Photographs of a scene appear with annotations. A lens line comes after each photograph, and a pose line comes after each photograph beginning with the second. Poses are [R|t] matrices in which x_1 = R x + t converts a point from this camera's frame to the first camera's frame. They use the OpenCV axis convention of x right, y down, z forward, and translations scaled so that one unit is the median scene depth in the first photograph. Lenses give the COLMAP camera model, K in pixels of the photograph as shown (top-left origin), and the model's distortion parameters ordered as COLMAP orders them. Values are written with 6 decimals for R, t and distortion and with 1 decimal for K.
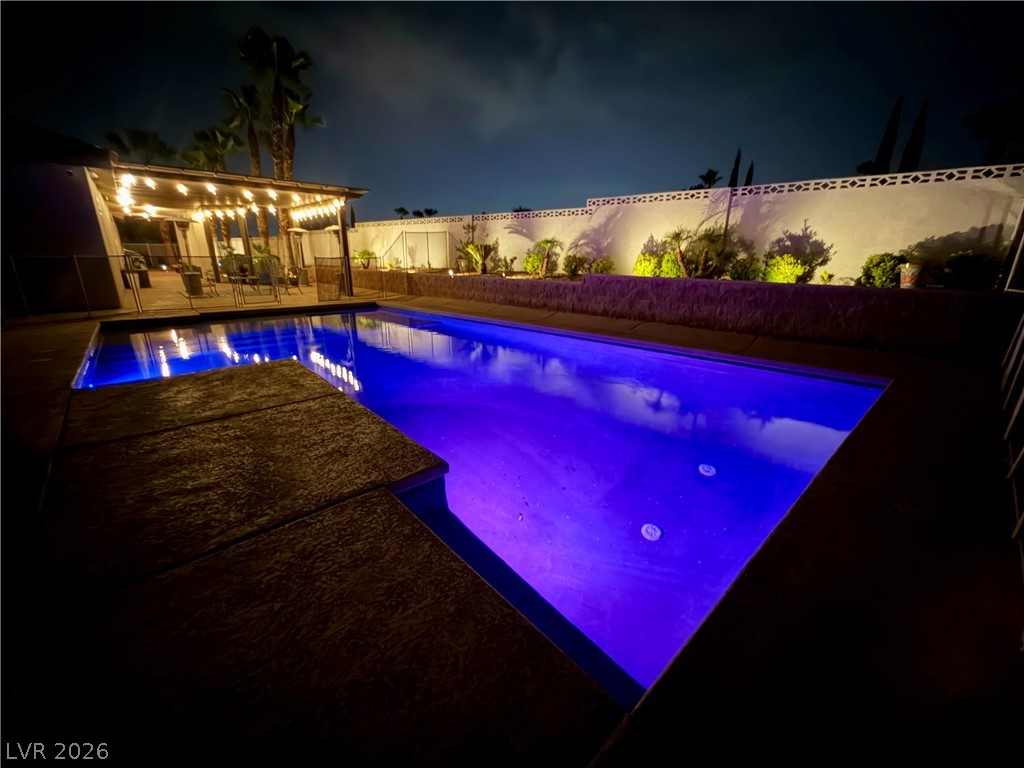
lens RADIAL K [[409.0, 0, 512.0], [0, 409.0, 384.0], [0, 0, 1]] dist [0.015769, 0.000116]
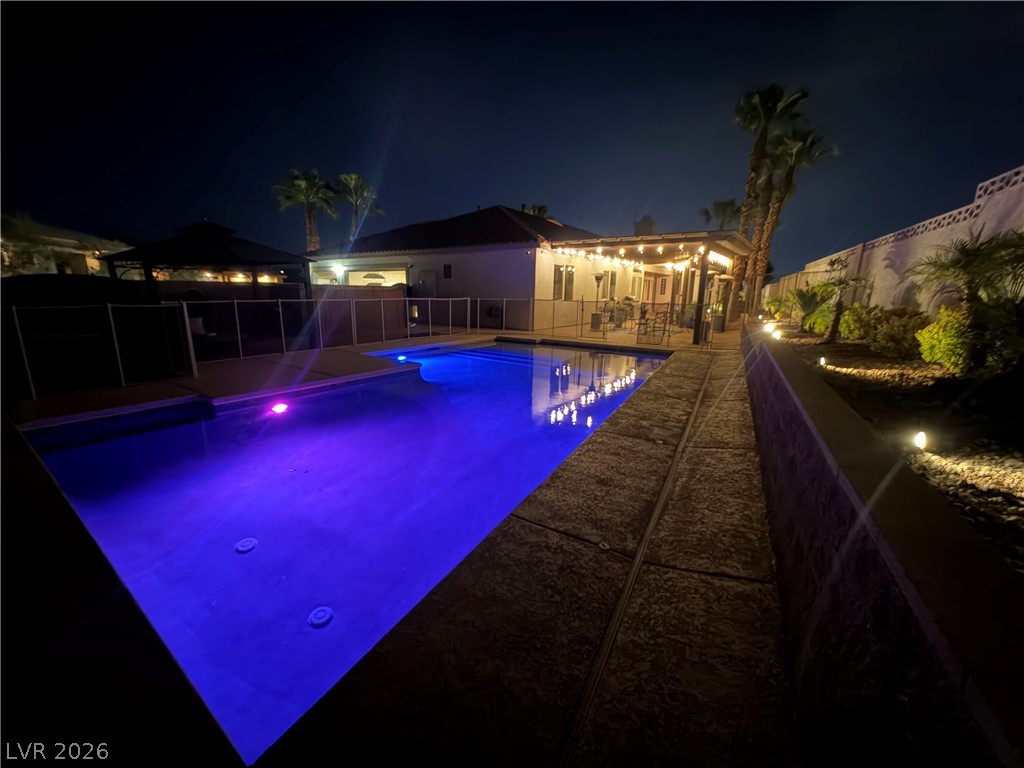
lens RADIAL K [[409.0, 0, 512.0], [0, 409.0, 384.0], [0, 0, 1]] dist [0.015769, 0.000116]
pose [[0.229334, 0.211876, -0.950008, 0.531930], [-0.314123, 0.939908, 0.133793, -0.149219], [0.921267, 0.267736, 0.282108, 0.462262]]
